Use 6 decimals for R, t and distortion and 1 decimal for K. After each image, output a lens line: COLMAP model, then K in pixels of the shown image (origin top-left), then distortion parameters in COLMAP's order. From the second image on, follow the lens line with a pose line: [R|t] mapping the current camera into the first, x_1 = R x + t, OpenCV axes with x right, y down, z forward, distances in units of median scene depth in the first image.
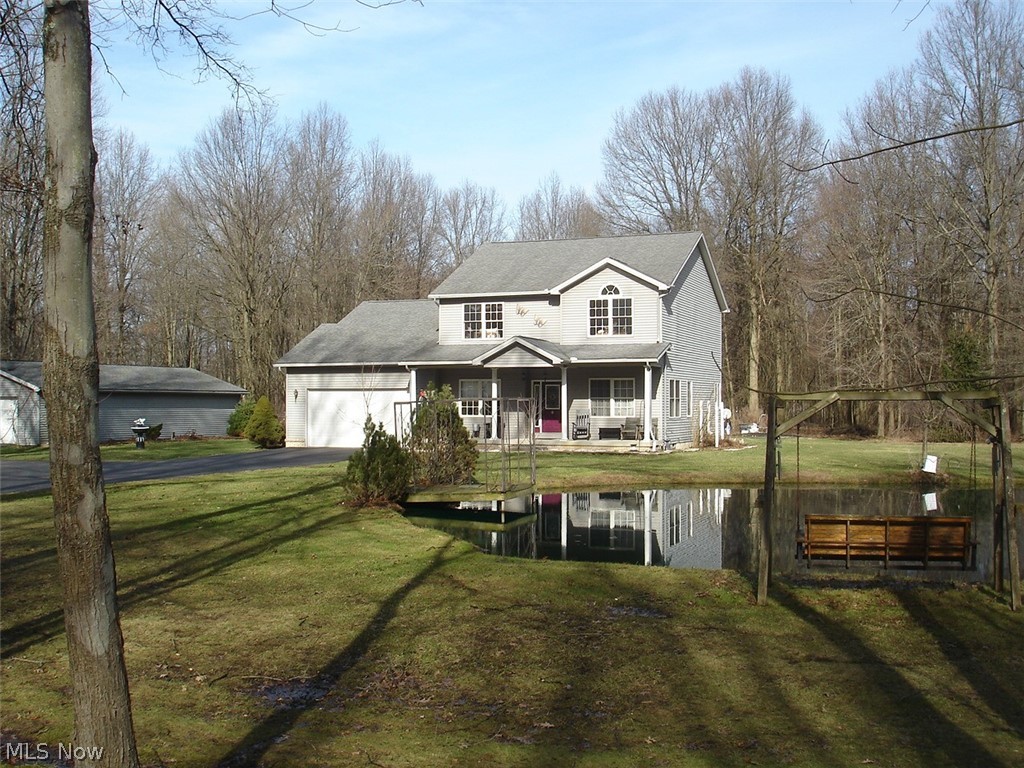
lens RADIAL K [[1169.9, 0, 510.7], [0, 1169.9, 385.6], [0, 0, 1]] dist [-0.002637, 0.000000]
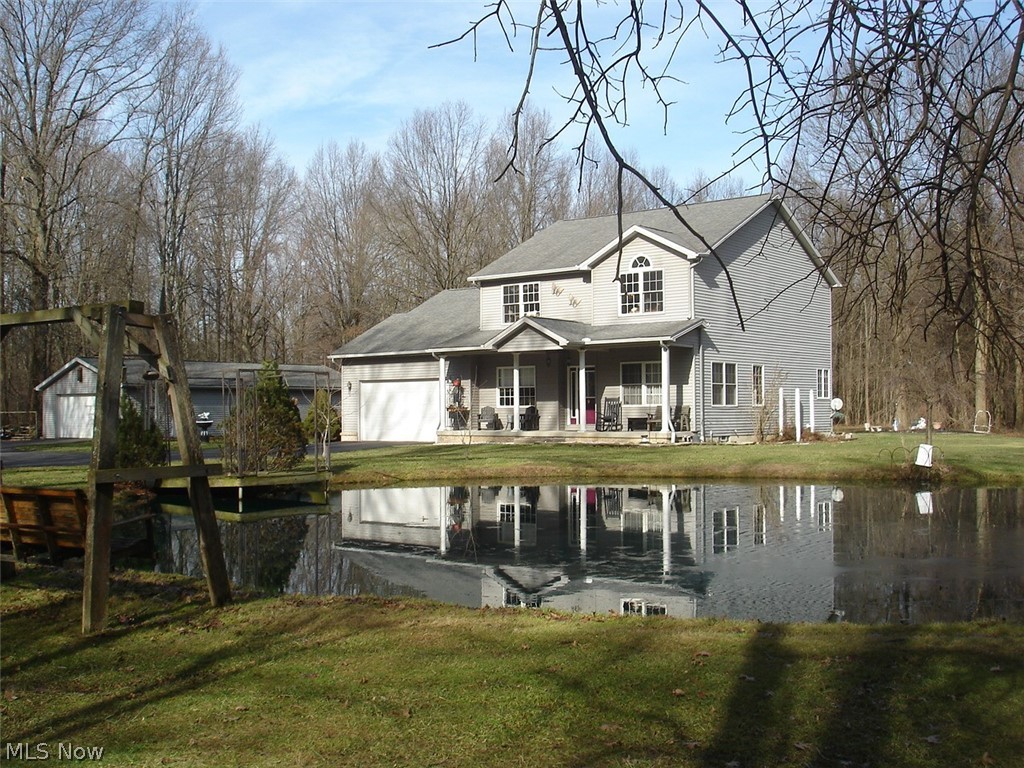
lens RADIAL K [[1169.9, 0, 512.6], [0, 1169.9, 385.5], [0, 0, 1]] dist [-0.002637, 0.000000]
pose [[0.953175, -0.014322, -0.302081, 0.257902], [0.012213, 0.999886, -0.008866, 0.018307], [0.302174, 0.004762, 0.953241, 0.128407]]
